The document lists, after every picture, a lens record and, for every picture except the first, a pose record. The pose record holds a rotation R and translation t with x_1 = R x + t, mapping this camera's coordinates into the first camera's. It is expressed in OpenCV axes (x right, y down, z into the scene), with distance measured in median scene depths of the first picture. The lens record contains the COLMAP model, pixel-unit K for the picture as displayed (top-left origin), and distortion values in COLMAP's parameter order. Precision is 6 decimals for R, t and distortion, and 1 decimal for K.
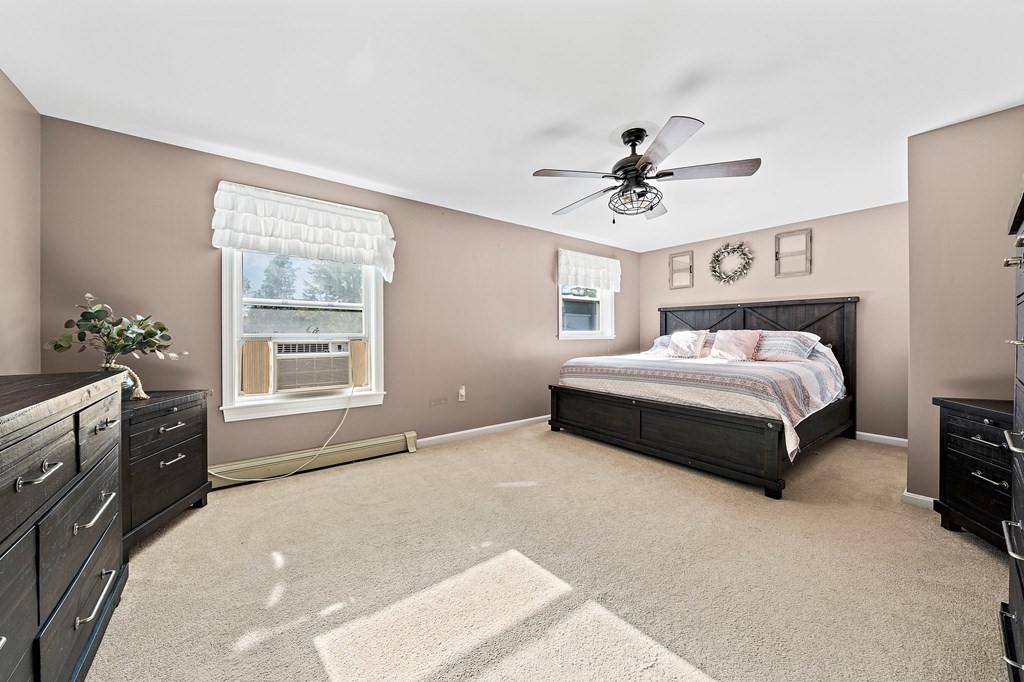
lens RADIAL K [[355.3, 0, 508.7], [0, 355.3, 336.4], [0, 0, 1]] dist [-0.000513, -0.000732]
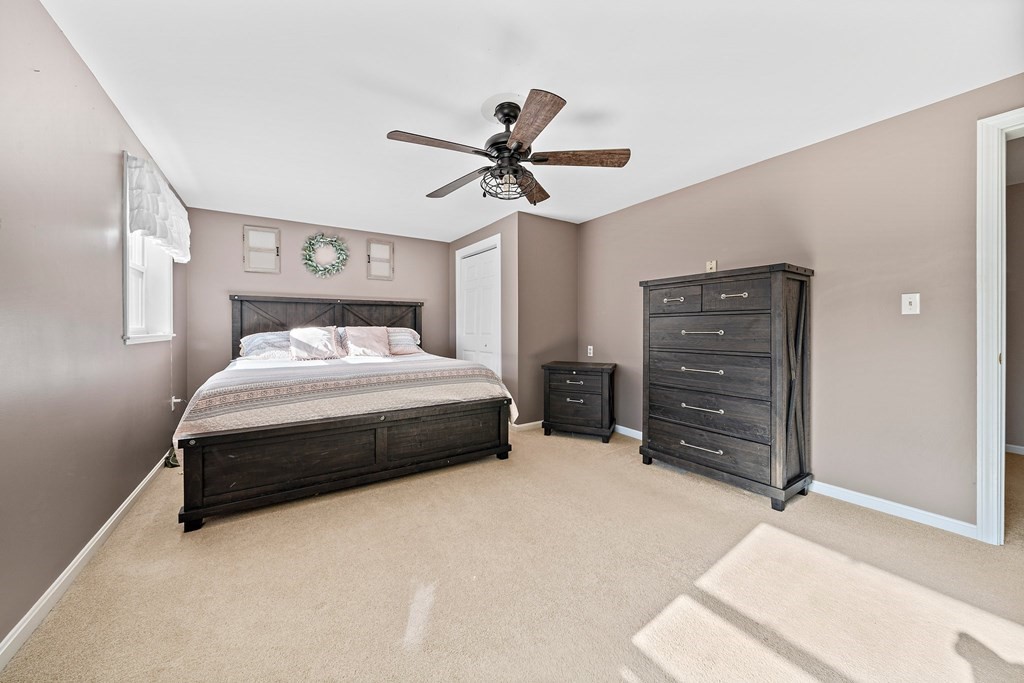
lens RADIAL K [[355.3, 0, 507.0], [0, 355.3, 330.7], [0, 0, 1]] dist [-0.000513, -0.000732]
pose [[0.111818, -0.006919, 0.993705, -0.293129], [0.015612, 0.999865, 0.005205, -0.005101], [-0.993606, 0.014931, 0.111911, 0.483144]]
